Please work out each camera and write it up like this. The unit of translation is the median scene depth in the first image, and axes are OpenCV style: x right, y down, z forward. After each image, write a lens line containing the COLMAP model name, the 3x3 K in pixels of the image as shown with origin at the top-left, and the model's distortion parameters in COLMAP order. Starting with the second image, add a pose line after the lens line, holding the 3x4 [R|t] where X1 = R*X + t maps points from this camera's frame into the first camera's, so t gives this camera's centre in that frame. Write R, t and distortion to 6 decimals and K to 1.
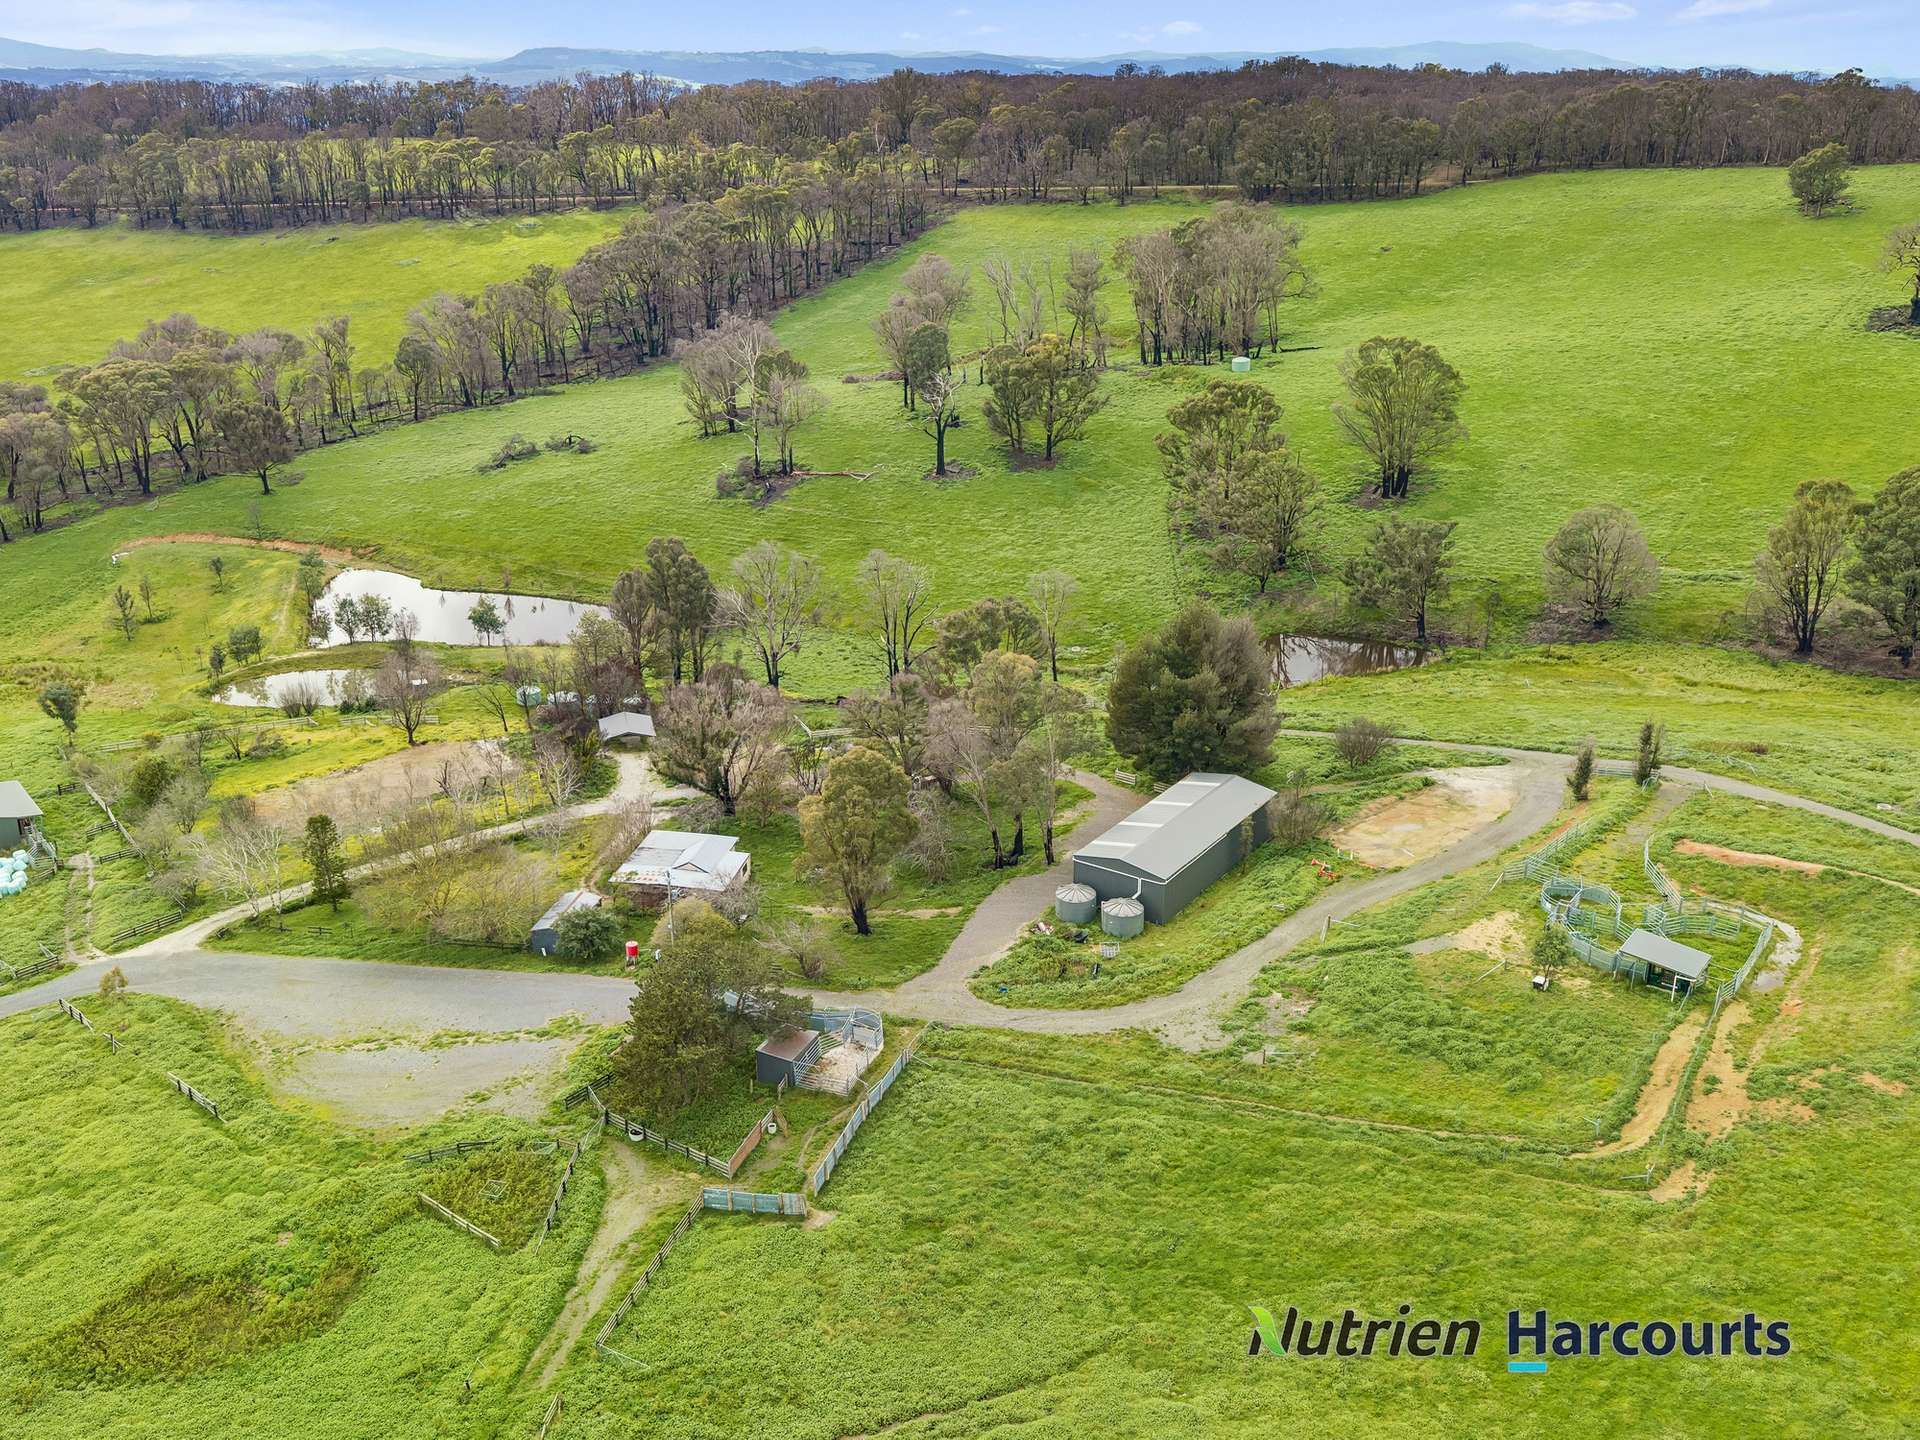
lens RADIAL K [[1798.6, 0, 968.2], [0, 1798.6, 717.1], [0, 0, 1]] dist [0.002074, 0.000000]
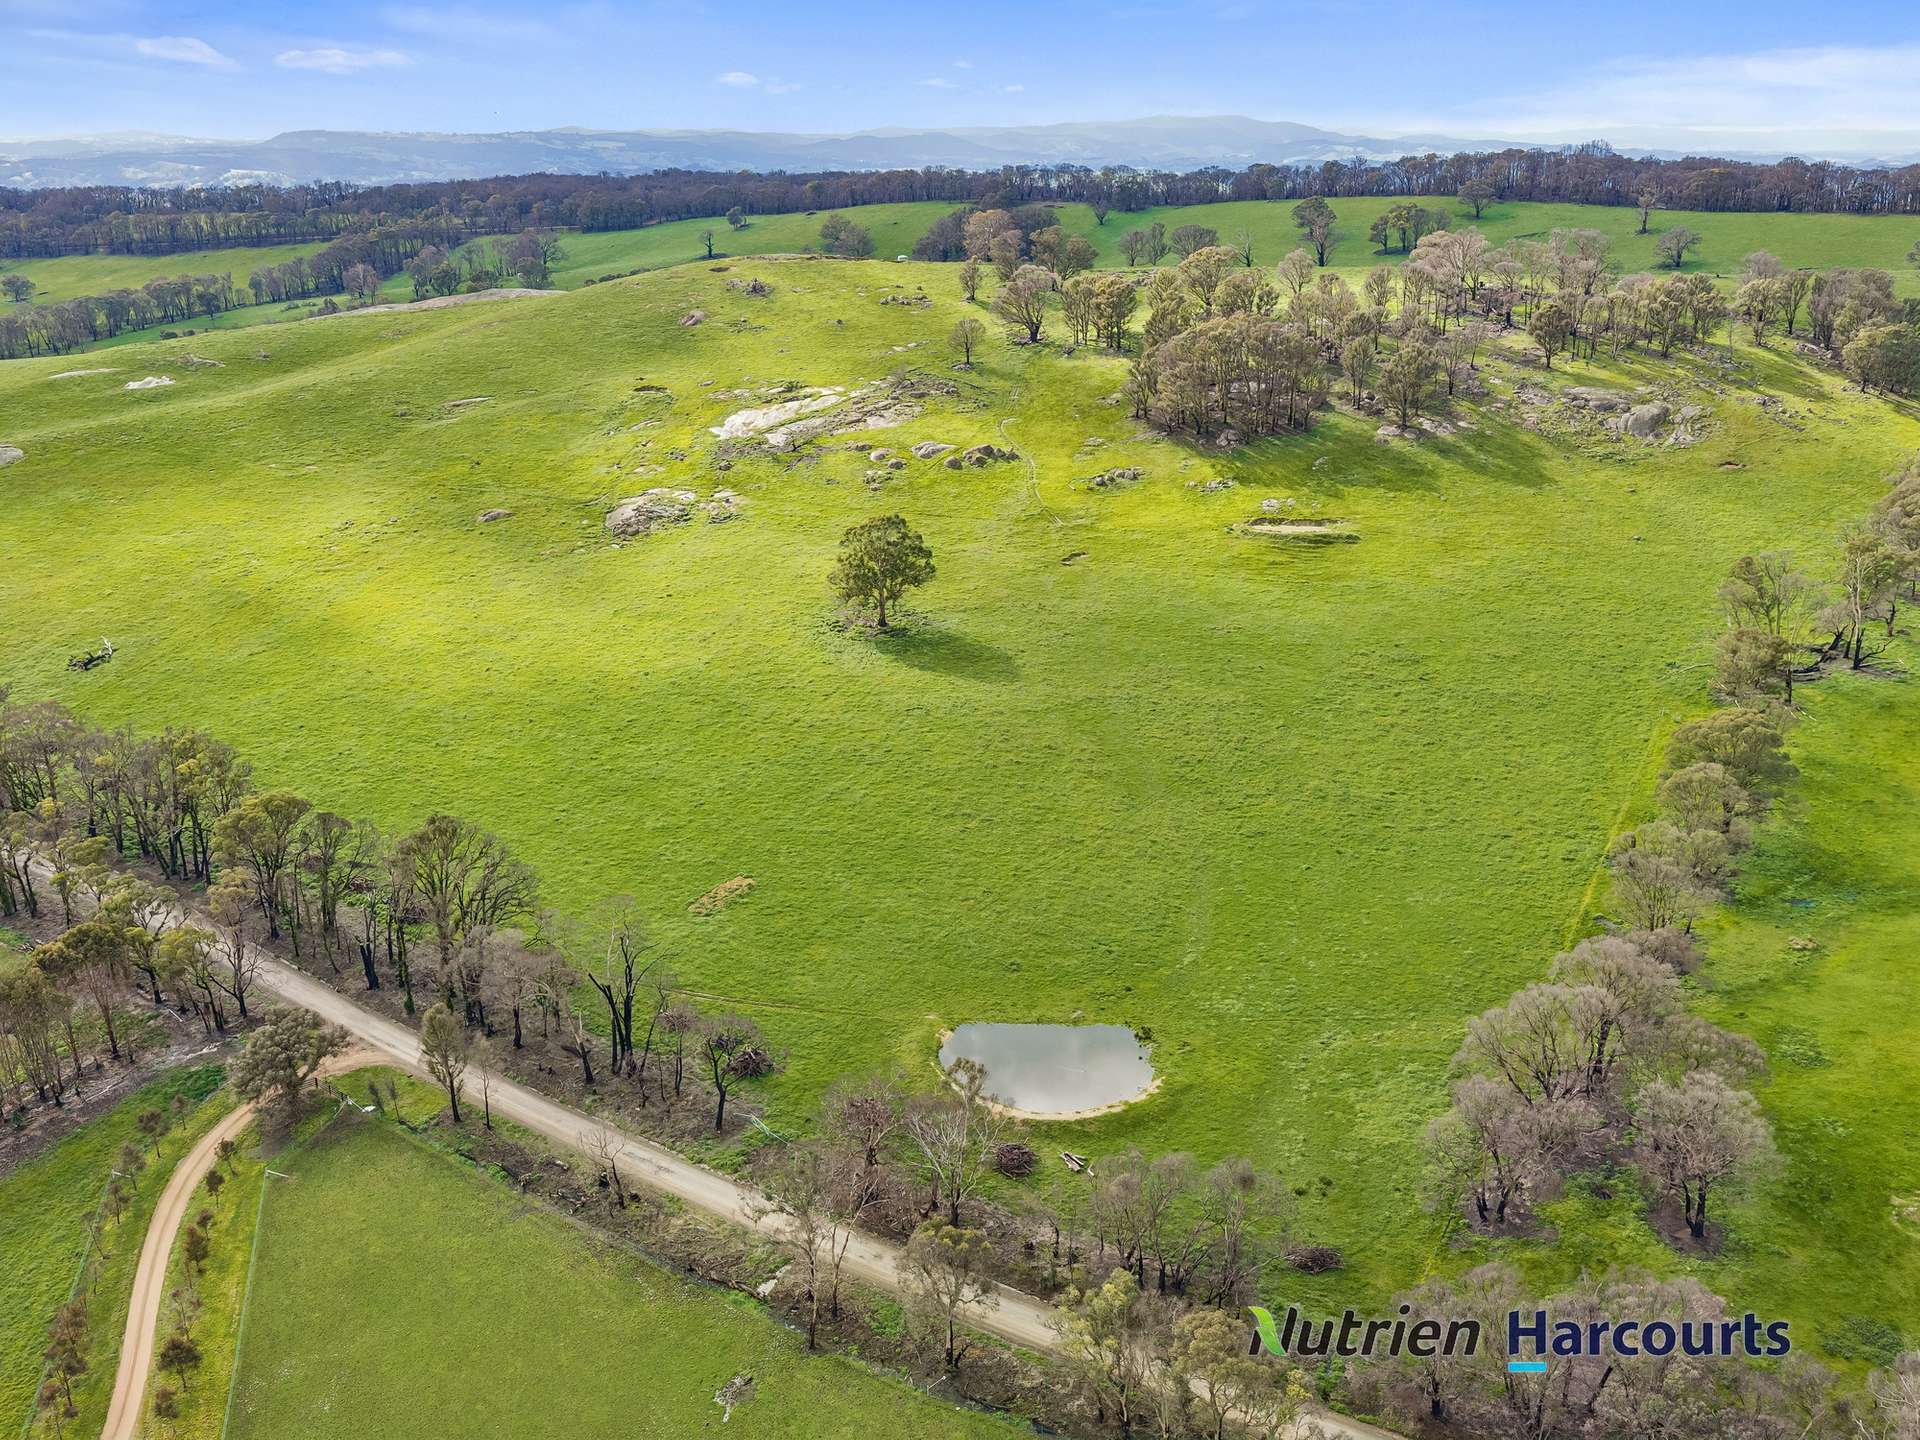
lens RADIAL K [[1798.6, 0, 962.7], [0, 1798.6, 715.9], [0, 0, 1]] dist [0.002074, 0.000000]
pose [[0.992868, -0.044482, 0.110608, 0.318440], [0.048587, 0.998216, -0.034703, 0.435433], [-0.108867, 0.039830, 0.993258, -1.328973]]
